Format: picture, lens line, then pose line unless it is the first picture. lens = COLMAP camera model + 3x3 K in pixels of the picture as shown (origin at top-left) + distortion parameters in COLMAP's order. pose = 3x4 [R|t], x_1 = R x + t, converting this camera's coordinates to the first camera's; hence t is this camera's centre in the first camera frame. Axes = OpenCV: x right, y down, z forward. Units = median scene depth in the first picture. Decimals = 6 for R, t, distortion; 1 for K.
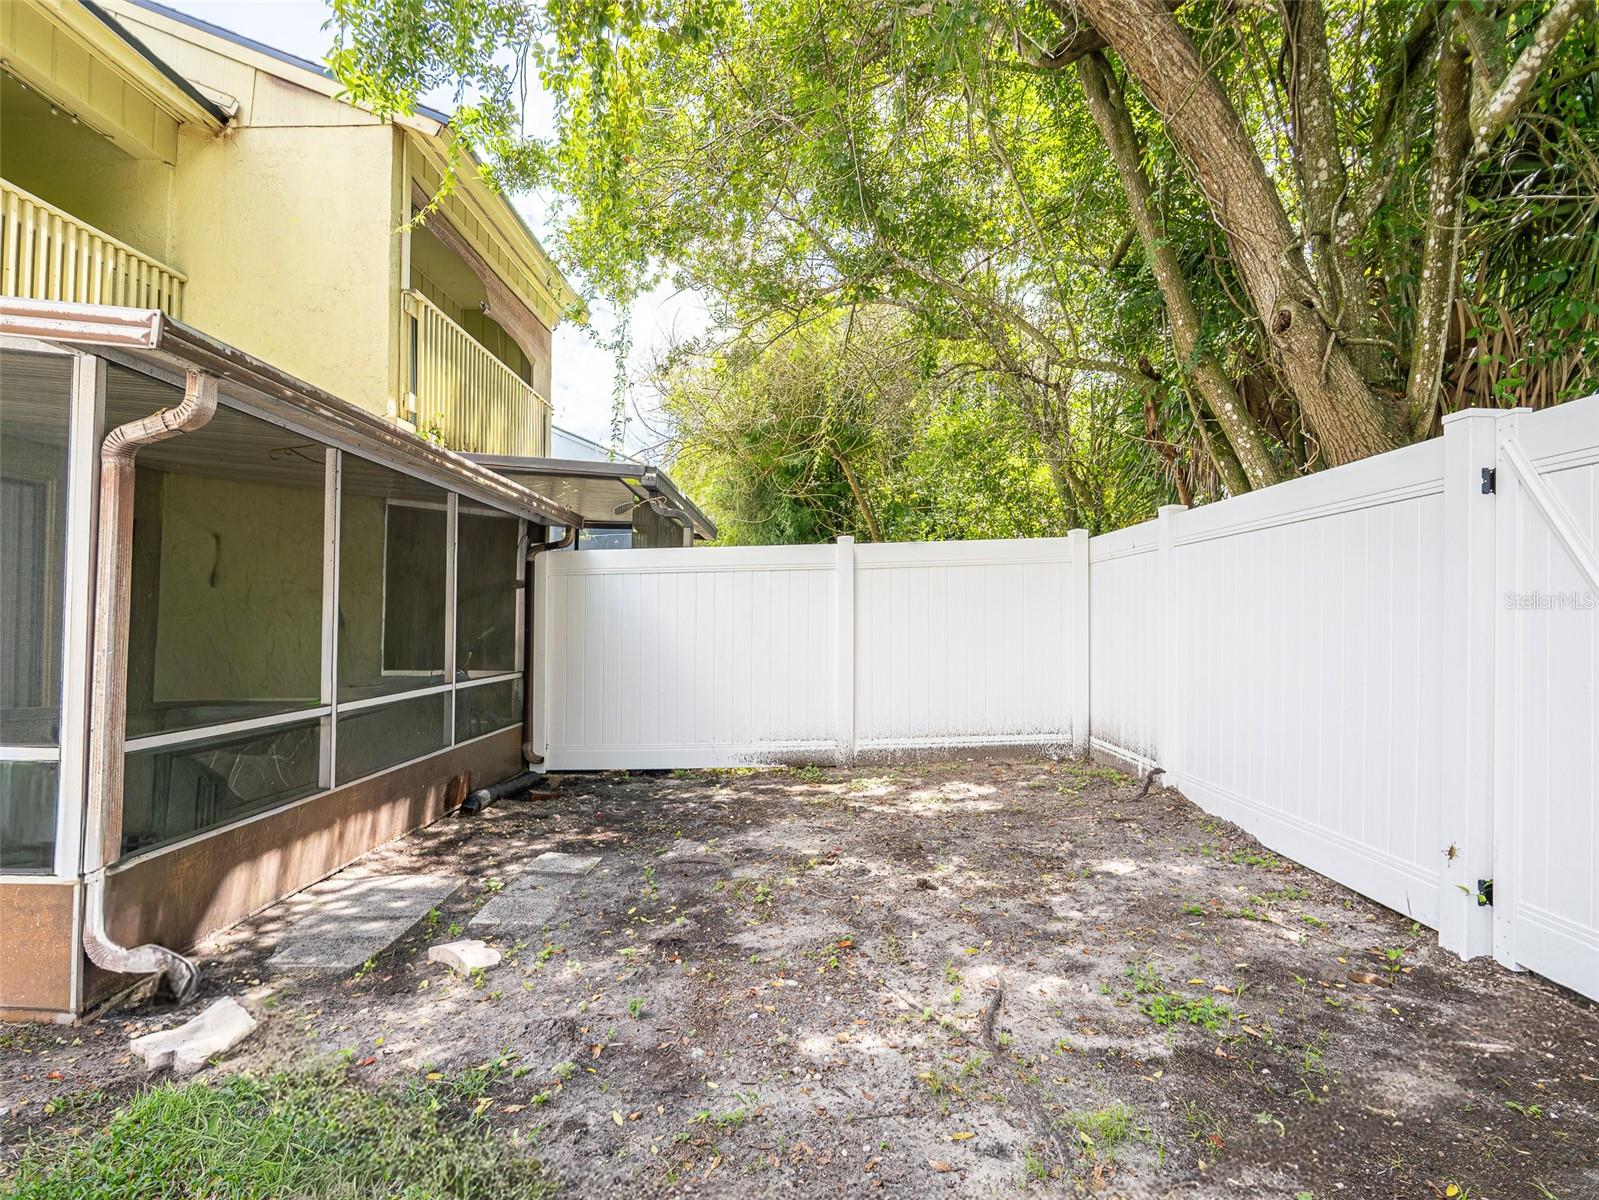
lens RADIAL K [[895.0, 0, 799.5], [0, 895.0, 600.0], [0, 0, 1]] dist [-0.001689, 0.001643]
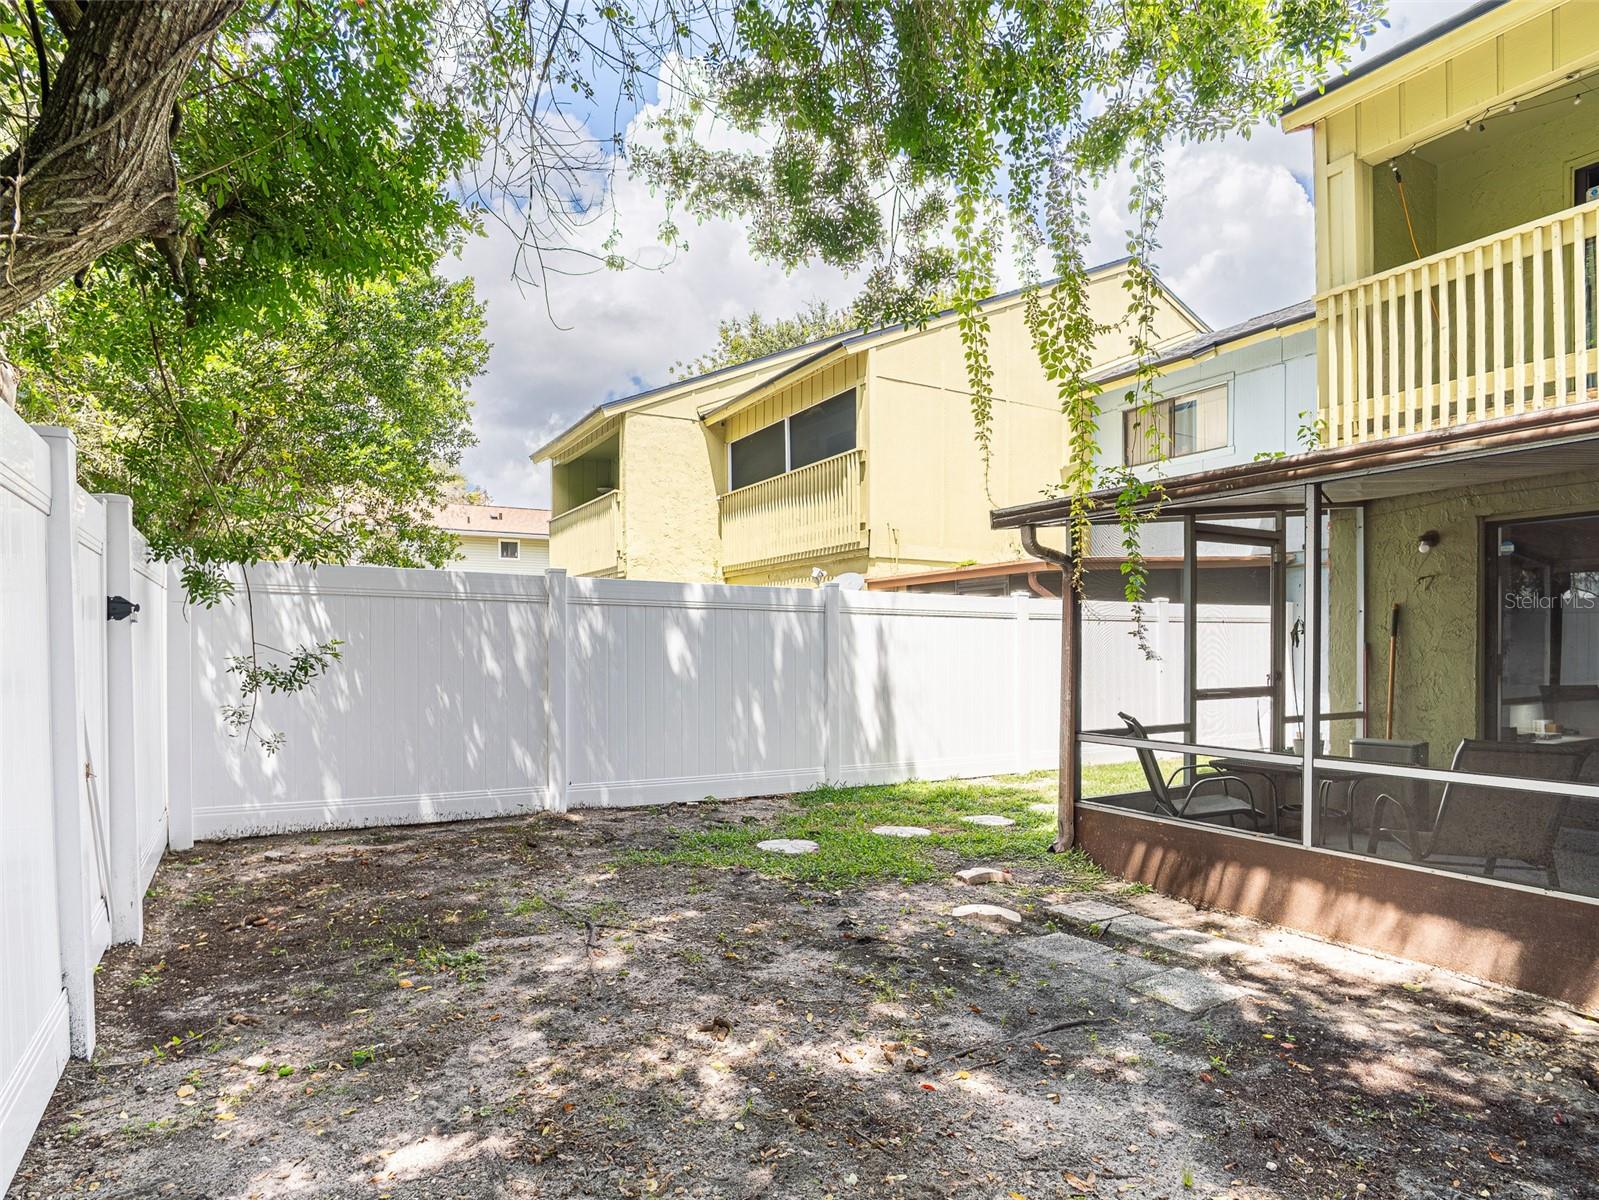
lens RADIAL K [[895.0, 0, 799.5], [0, 895.0, 600.0], [0, 0, 1]] dist [-0.001689, 0.001643]
pose [[-0.859908, -0.029439, -0.509600, 0.512344], [0.010673, 0.997080, -0.075610, 0.021781], [0.510338, -0.070457, -0.857083, 1.841502]]
